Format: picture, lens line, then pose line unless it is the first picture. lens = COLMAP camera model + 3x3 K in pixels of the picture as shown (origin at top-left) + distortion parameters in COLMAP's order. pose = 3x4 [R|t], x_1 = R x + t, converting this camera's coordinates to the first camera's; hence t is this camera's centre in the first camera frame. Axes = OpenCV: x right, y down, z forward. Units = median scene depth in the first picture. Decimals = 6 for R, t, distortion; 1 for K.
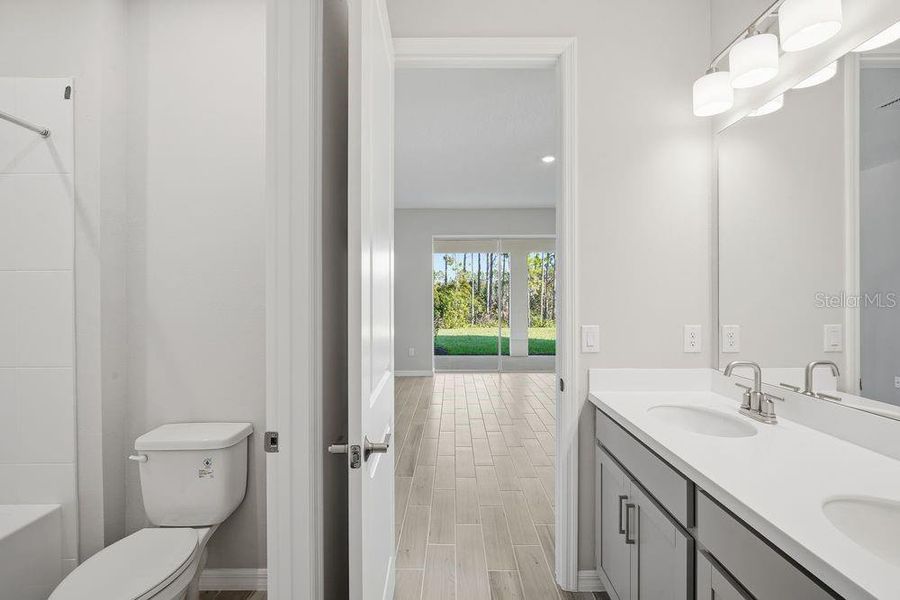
lens RADIAL K [[397.1, 0, 456.5], [0, 397.1, 307.4], [0, 0, 1]] dist [-0.000622, -0.000293]
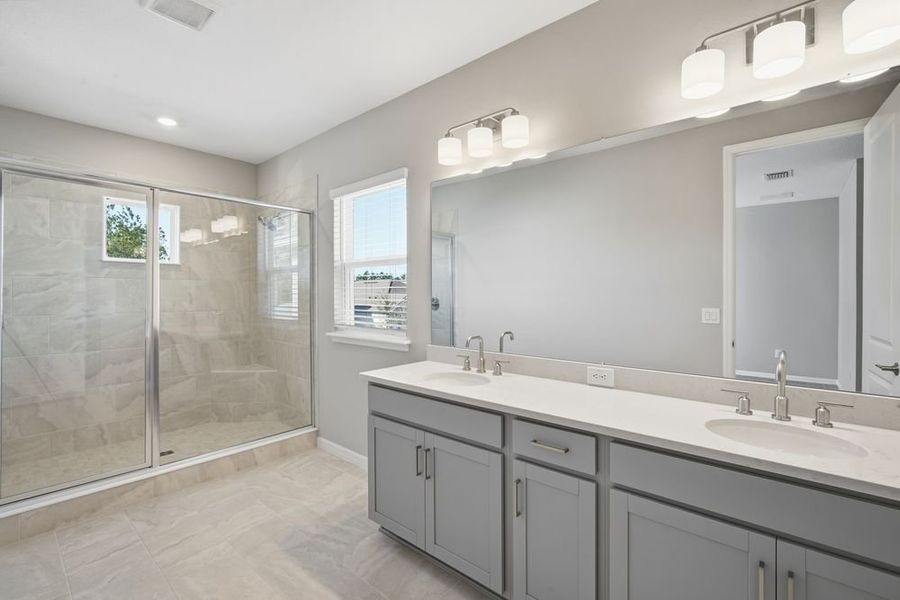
lens RADIAL K [[405.4, 0, 450.0], [0, 405.4, 296.5], [0, 0, 1]] dist [0.014505, 0.000358]
pose [[0.651994, 0.002703, 0.758219, -0.471144], [0.005885, 0.999945, -0.008625, -0.001465], [-0.758201, 0.010085, 0.651943, 0.046481]]
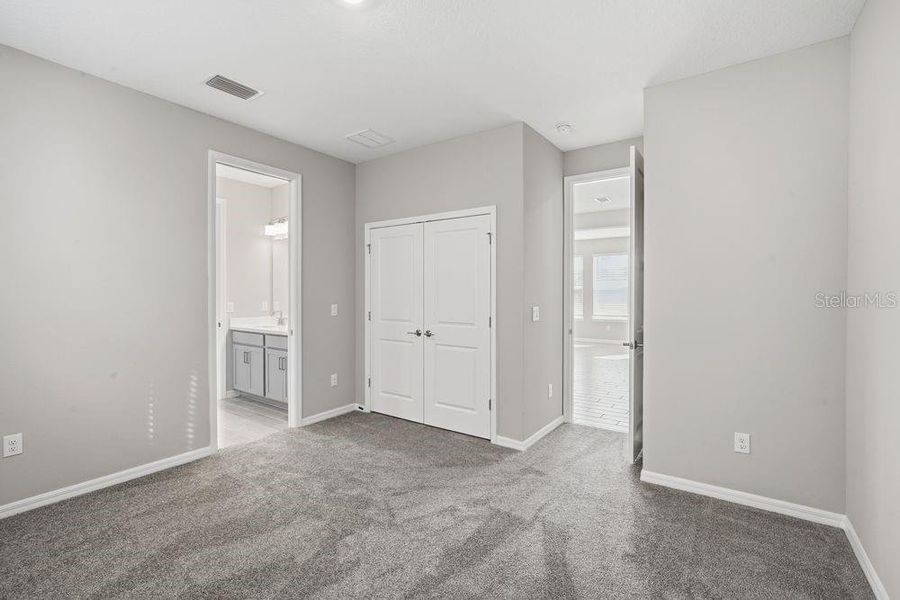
lens RADIAL K [[397.1, 0, 449.0], [0, 397.1, 306.7], [0, 0, 1]] dist [-0.000622, -0.000293]
pose [[0.605719, -0.010853, 0.795605, -1.089048], [0.006430, 0.999941, 0.008745, 0.066543], [-0.795653, -0.000182, 0.605753, -2.197064]]
